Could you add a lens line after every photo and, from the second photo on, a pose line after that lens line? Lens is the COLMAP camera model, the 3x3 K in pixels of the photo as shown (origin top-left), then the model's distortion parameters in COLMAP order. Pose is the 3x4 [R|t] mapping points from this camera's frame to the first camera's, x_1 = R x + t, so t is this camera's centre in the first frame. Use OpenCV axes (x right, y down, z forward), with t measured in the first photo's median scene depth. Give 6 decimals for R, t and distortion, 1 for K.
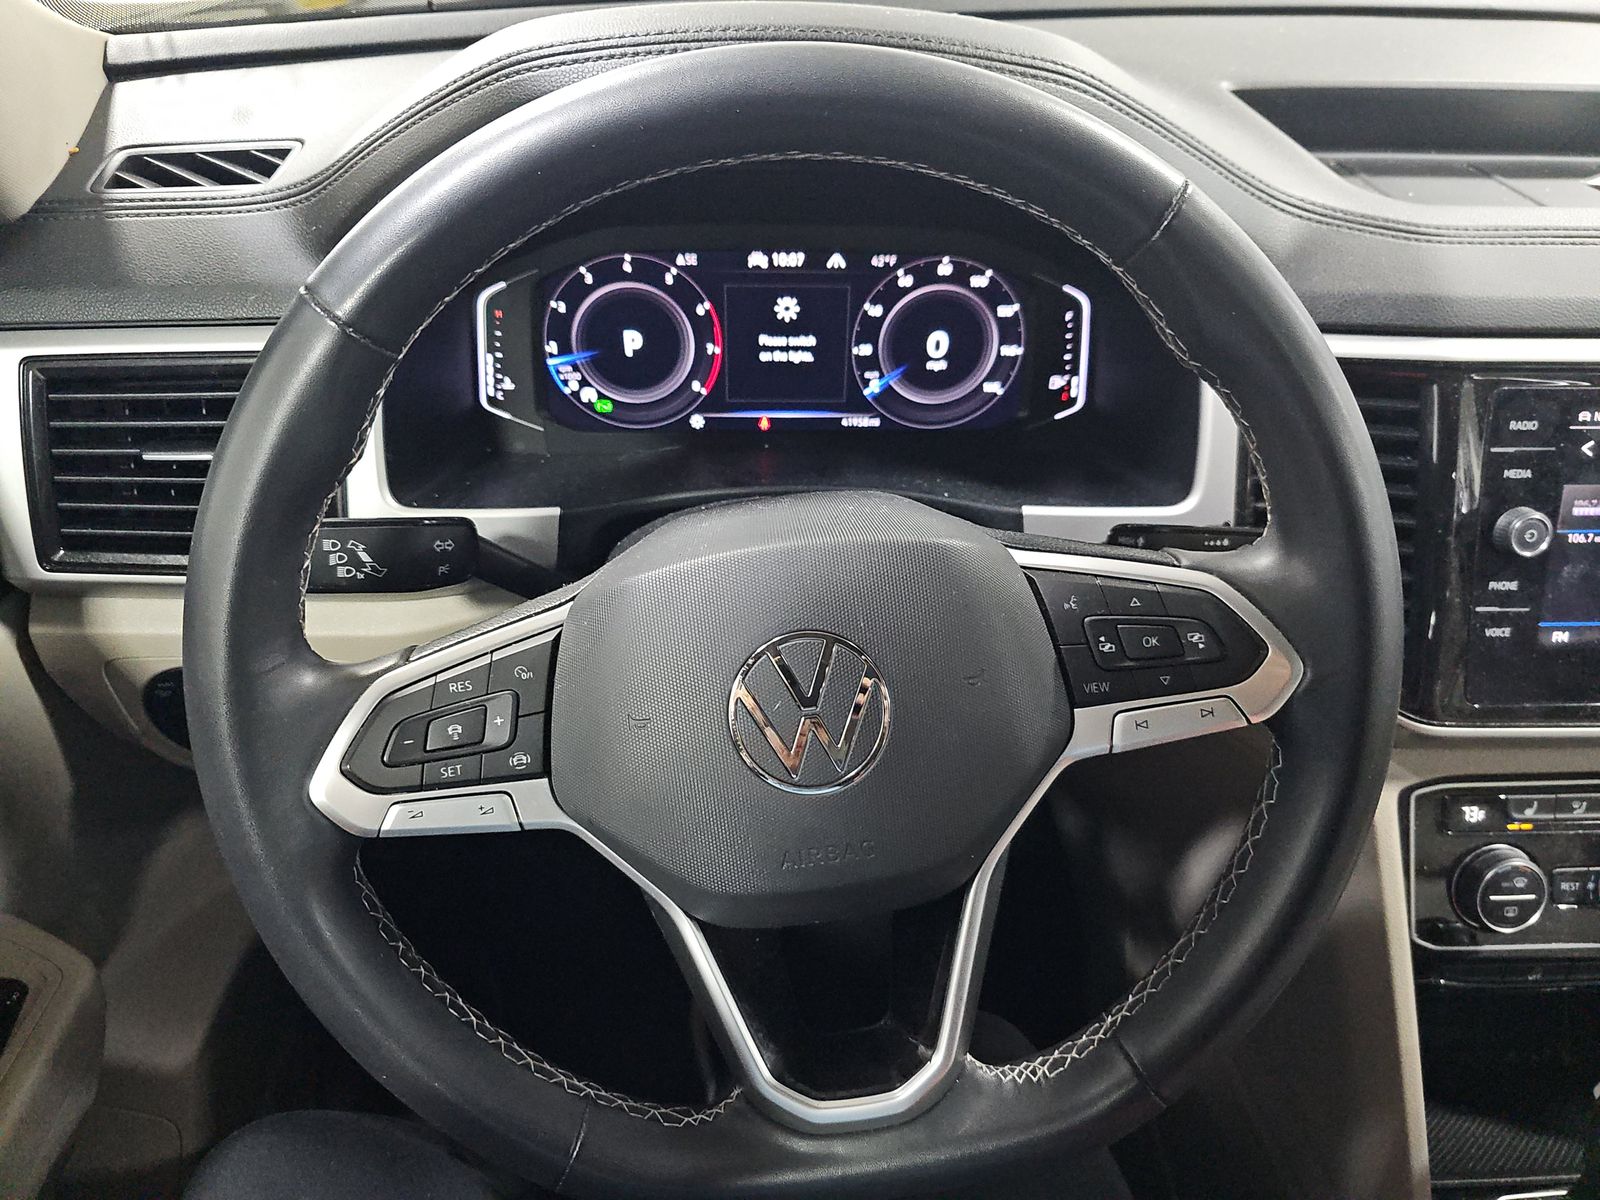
lens RADIAL K [[1072.0, 0, 787.9], [0, 1072.0, 608.5], [0, 0, 1]] dist [0.028450, 0.006924]
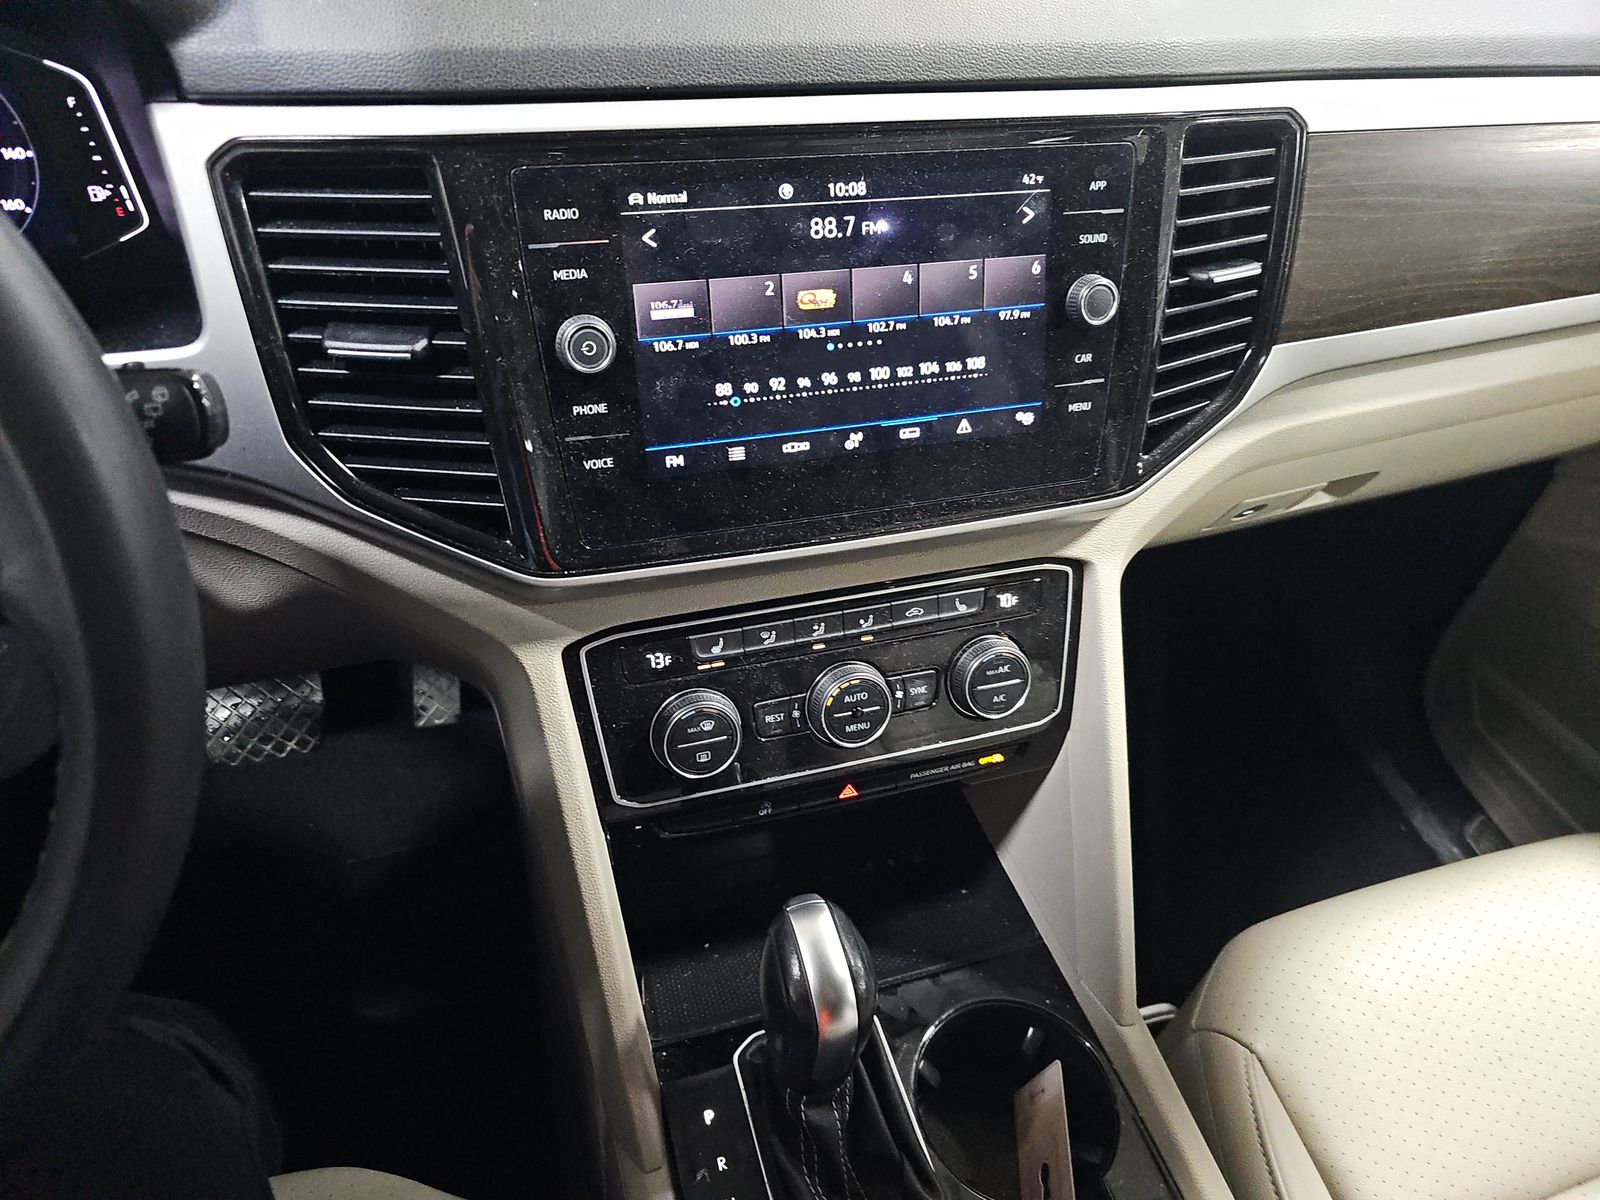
lens RADIAL K [[1072.0, 0, 809.3], [0, 1072.0, 605.0], [0, 0, 1]] dist [0.028450, 0.006924]
pose [[0.985799, -0.126848, 0.110043, 0.652696], [0.106058, 0.978360, 0.177662, -0.002850], [-0.130197, -0.163469, 0.977920, 0.107306]]
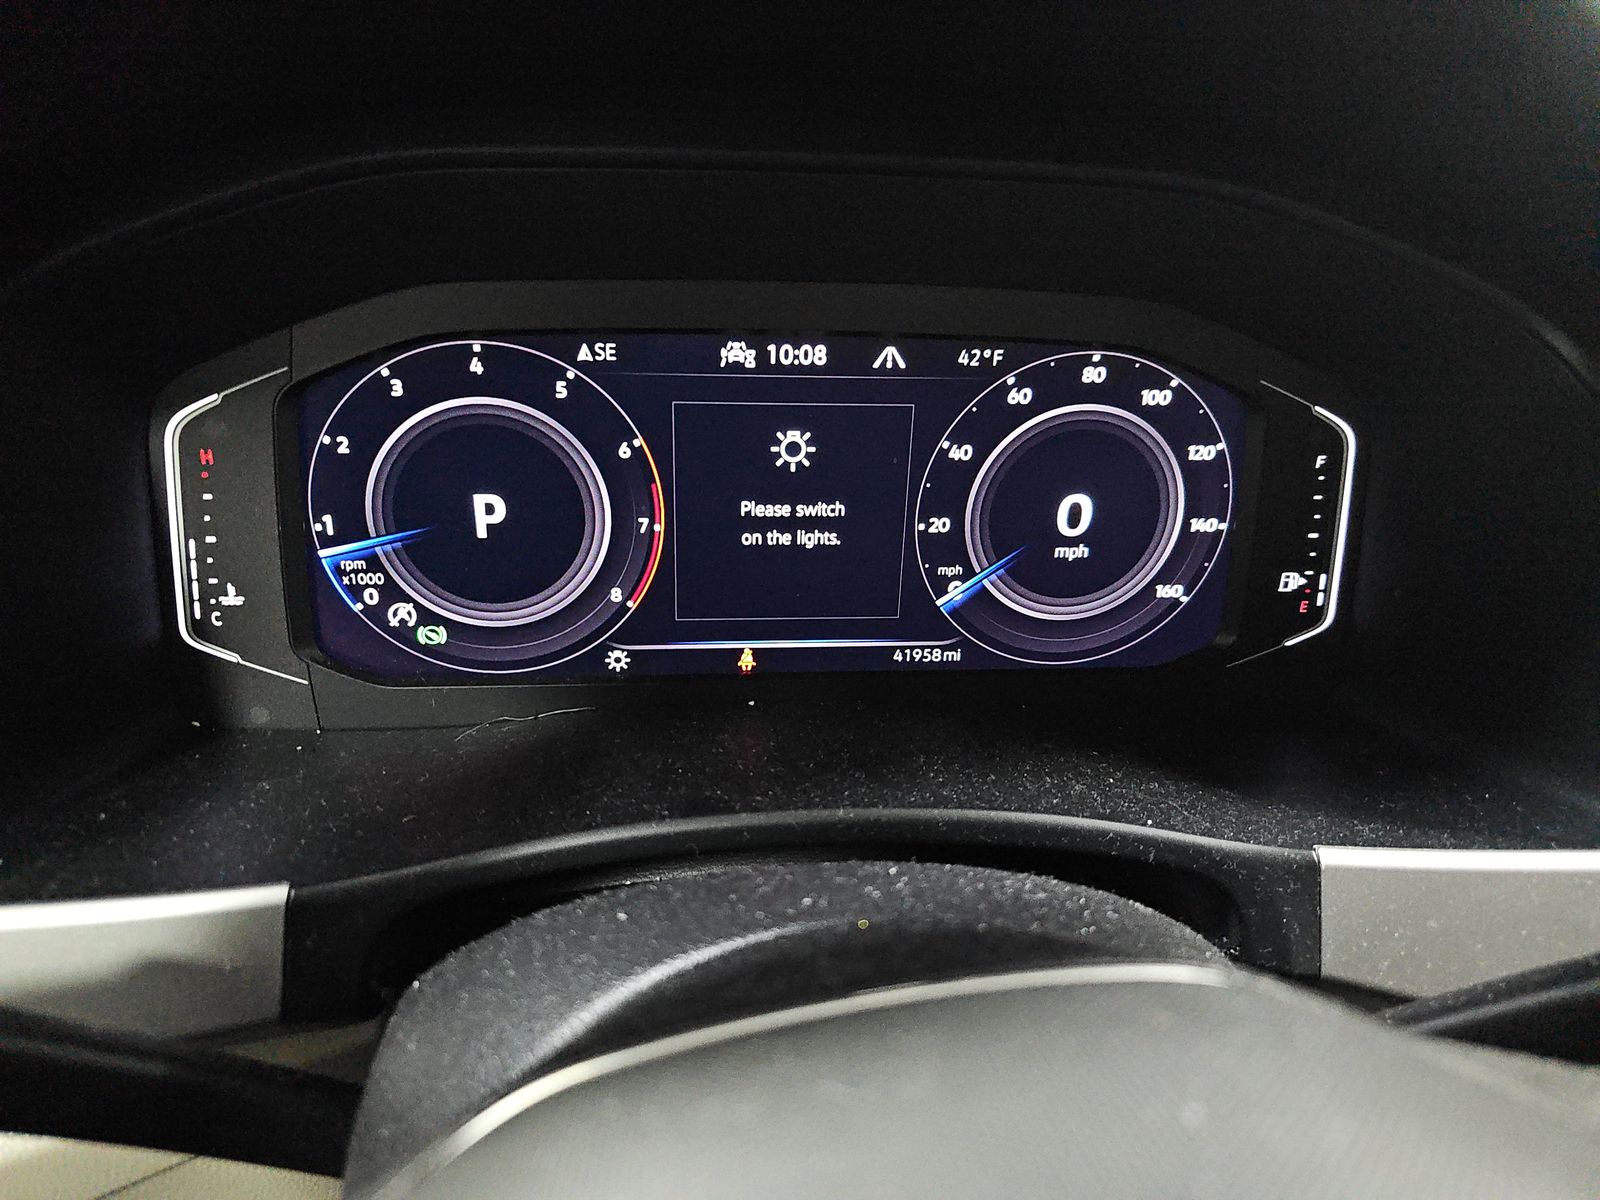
lens RADIAL K [[1072.0, 0, 806.8], [0, 1072.0, 598.2], [0, 0, 1]] dist [0.028450, 0.006924]
pose [[0.996992, -0.011413, 0.076657, -0.034677], [0.024618, 0.984508, -0.173601, -0.116948], [-0.073488, 0.174966, 0.981828, 0.501251]]
